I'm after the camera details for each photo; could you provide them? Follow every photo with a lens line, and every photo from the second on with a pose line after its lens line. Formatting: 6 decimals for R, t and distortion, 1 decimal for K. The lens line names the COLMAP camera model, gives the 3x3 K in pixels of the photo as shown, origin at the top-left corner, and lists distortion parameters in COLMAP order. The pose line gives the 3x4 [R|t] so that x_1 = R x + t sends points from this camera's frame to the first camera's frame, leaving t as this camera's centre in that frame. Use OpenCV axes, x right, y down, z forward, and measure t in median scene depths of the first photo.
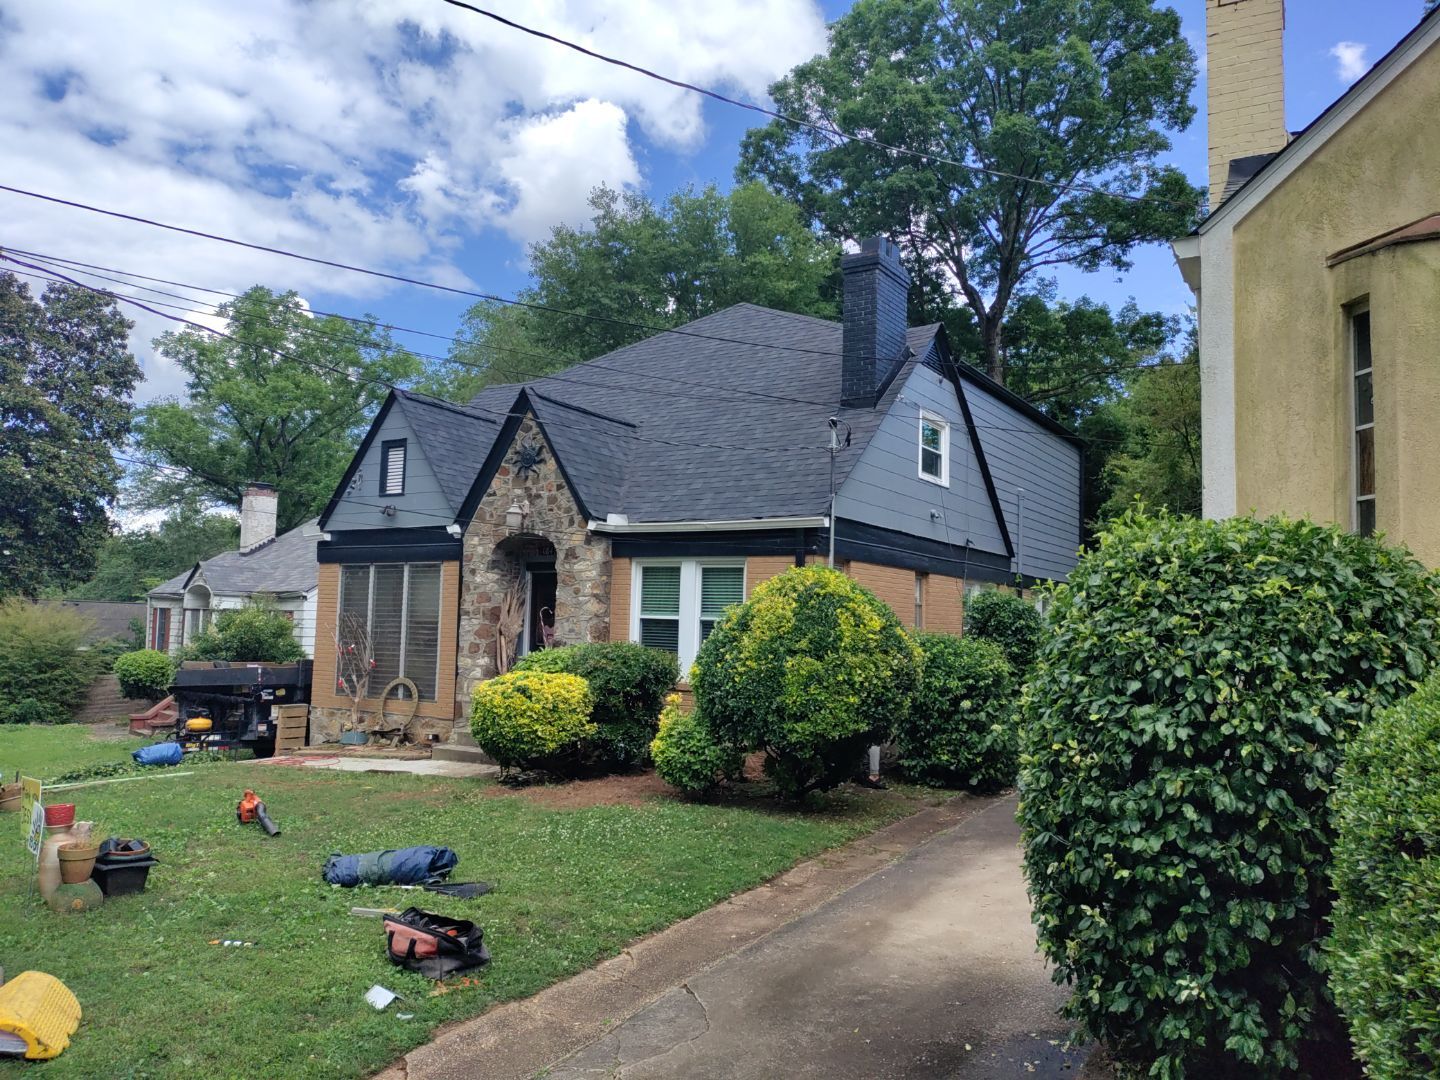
lens RADIAL K [[1045.7, 0, 720.0], [0, 1045.7, 540.0], [0, 0, 1]] dist [0.023952, -0.002966]
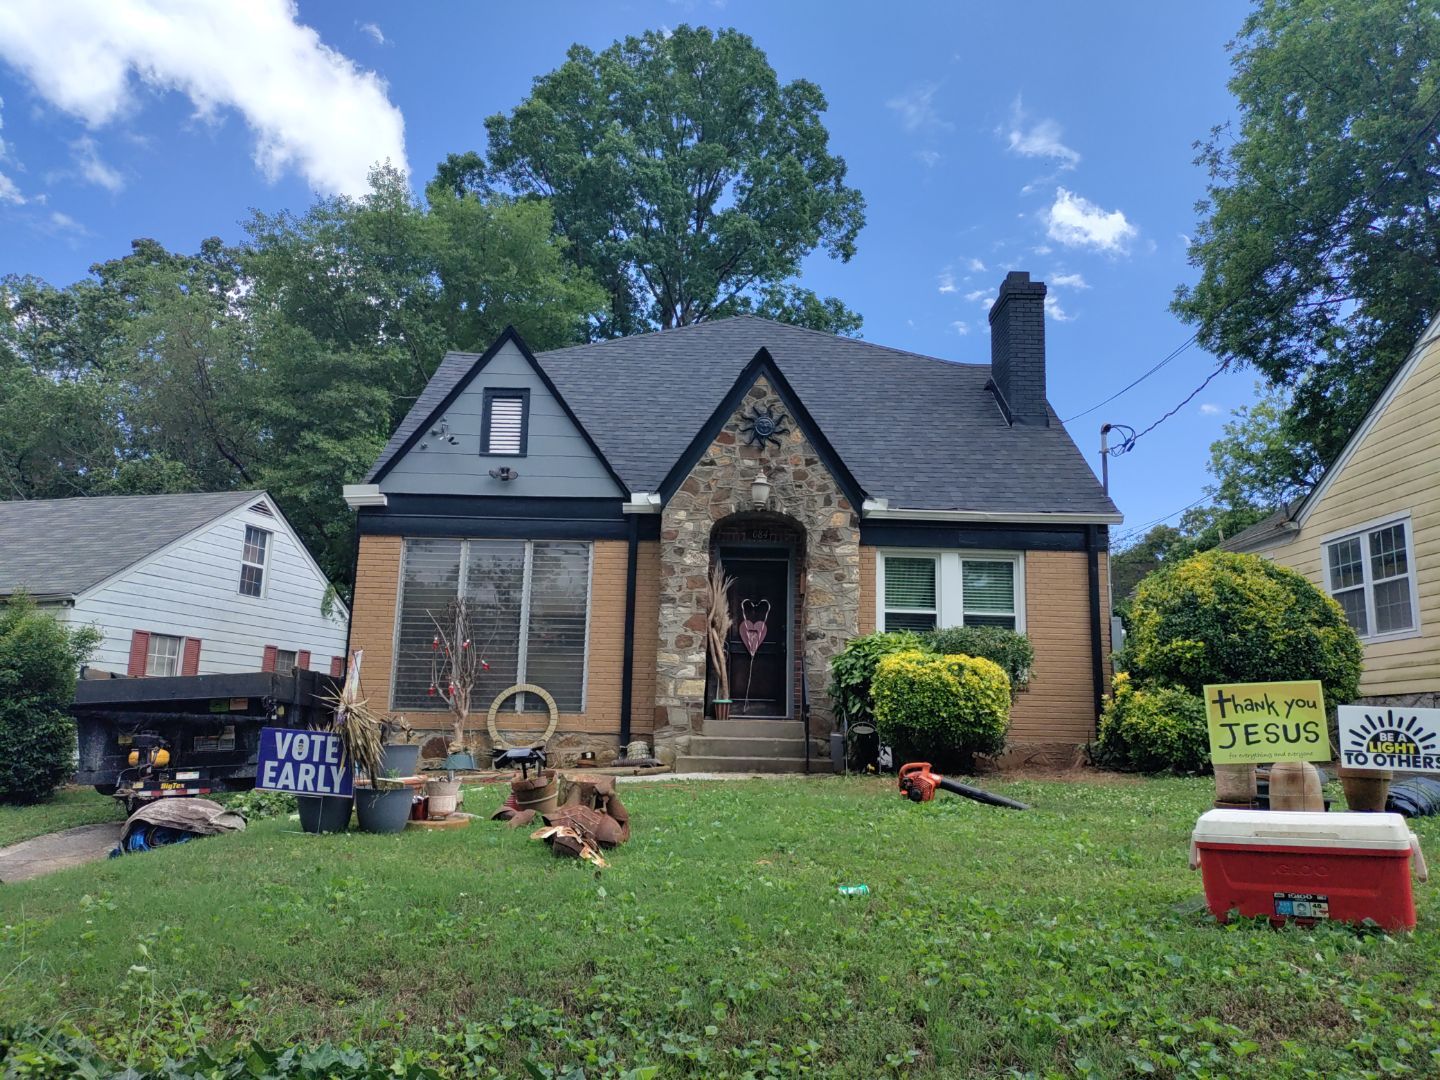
lens RADIAL K [[1045.7, 0, 720.0], [0, 1045.7, 540.0], [0, 0, 1]] dist [0.023952, -0.002966]
pose [[0.846708, 0.089649, 0.524451, -0.610387], [-0.044677, 0.994201, -0.097818, 0.095719], [-0.530179, 0.059392, 0.845803, 0.254401]]
